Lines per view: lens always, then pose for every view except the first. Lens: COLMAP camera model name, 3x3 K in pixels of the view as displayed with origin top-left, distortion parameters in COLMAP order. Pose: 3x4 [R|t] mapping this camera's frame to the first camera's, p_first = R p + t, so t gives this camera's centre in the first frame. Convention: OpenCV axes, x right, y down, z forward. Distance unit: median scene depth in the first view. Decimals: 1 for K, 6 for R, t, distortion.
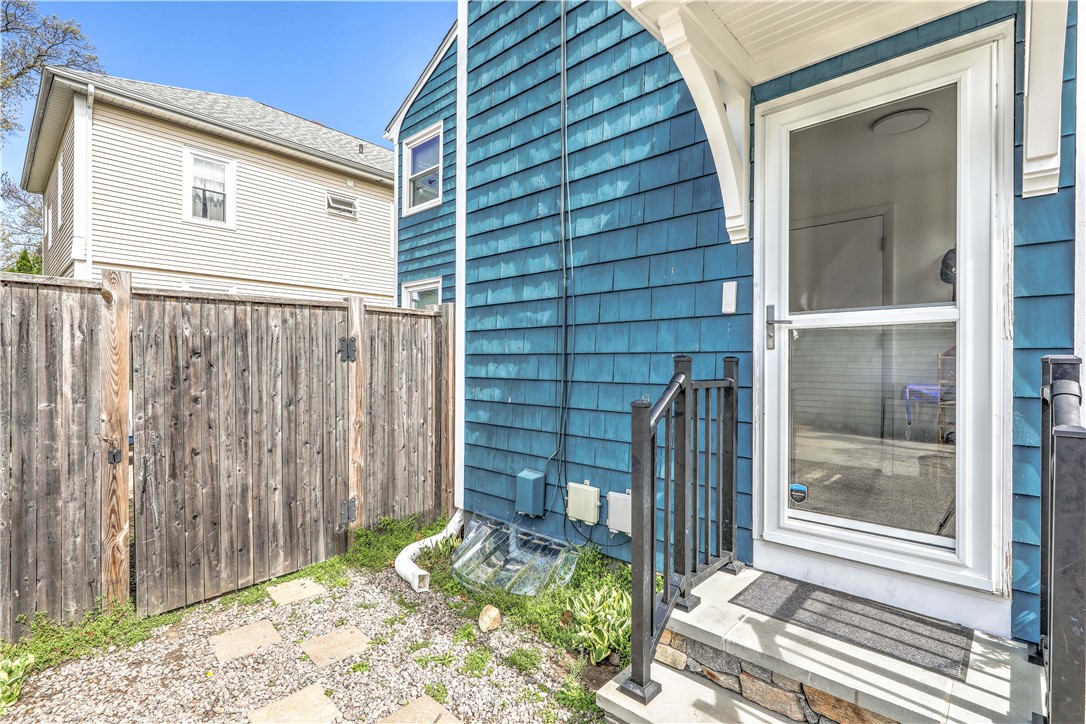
lens RADIAL K [[506.4, 0, 544.4], [0, 506.4, 360.8], [0, 0, 1]] dist [-0.002655, -0.000462]
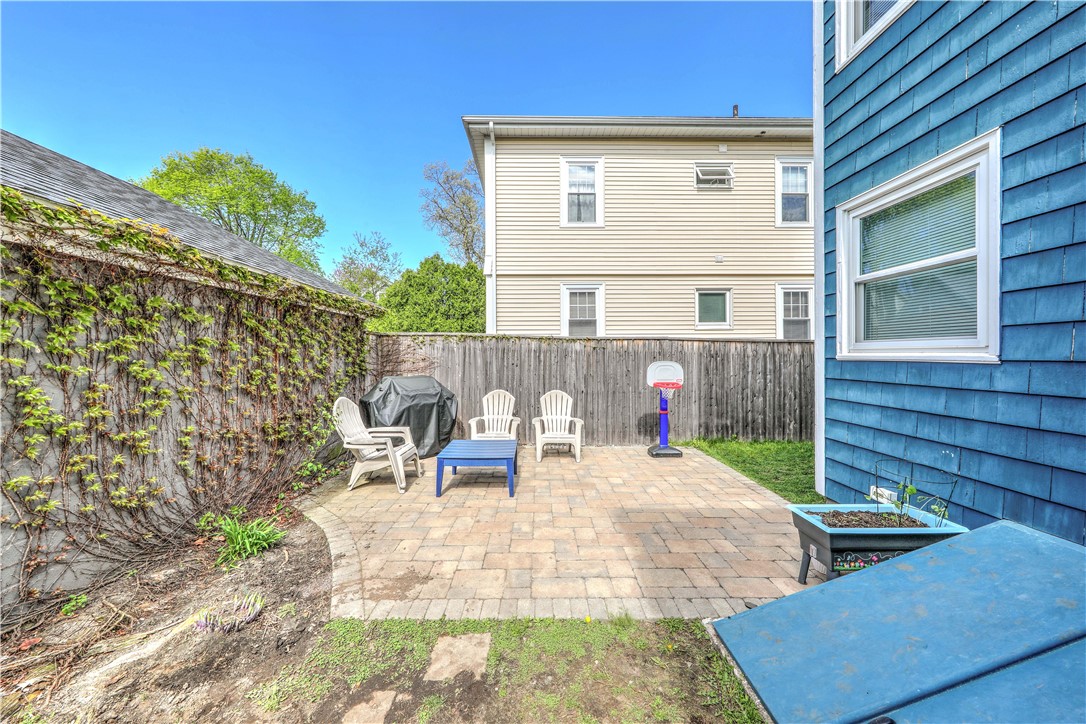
lens RADIAL K [[378.0, 0, 536.2], [0, 378.0, 354.8], [0, 0, 1]] dist [-0.000533, -0.000022]
pose [[0.678687, -0.008701, -0.734376, -0.159954], [0.011462, 0.999934, -0.001254, -0.006432], [0.734338, -0.007566, 0.678741, 0.402321]]
